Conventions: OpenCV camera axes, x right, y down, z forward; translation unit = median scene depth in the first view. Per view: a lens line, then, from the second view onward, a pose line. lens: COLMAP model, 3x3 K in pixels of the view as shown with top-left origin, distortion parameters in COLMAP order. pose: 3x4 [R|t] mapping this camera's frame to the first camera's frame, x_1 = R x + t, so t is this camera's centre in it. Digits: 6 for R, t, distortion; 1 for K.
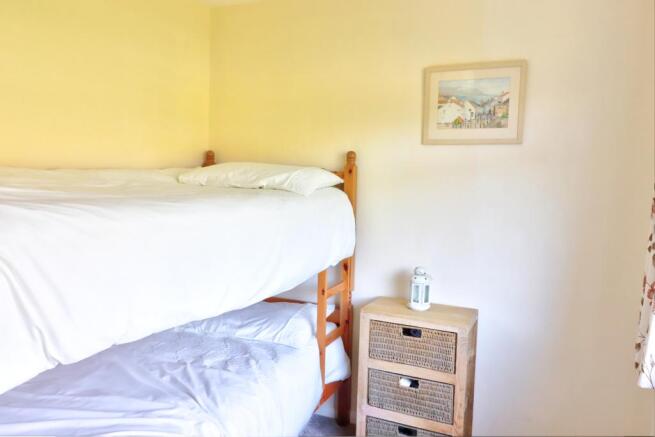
lens RADIAL K [[488.1, 0, 327.7], [0, 488.1, 216.7], [0, 0, 1]] dist [0.015496, -0.015685]
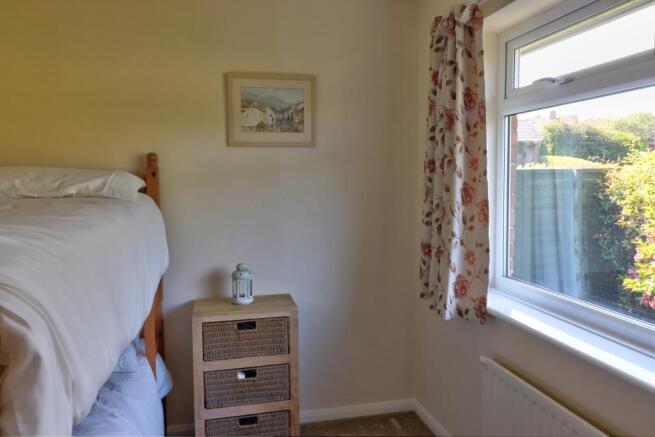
lens RADIAL K [[488.1, 0, 327.8], [0, 488.1, 219.1], [0, 0, 1]] dist [0.015496, -0.015685]
pose [[0.790337, -0.083927, 0.606897, -0.295604], [0.081822, 0.996158, 0.031204, -0.009392], [-0.607184, 0.024996, 0.794168, 0.053339]]
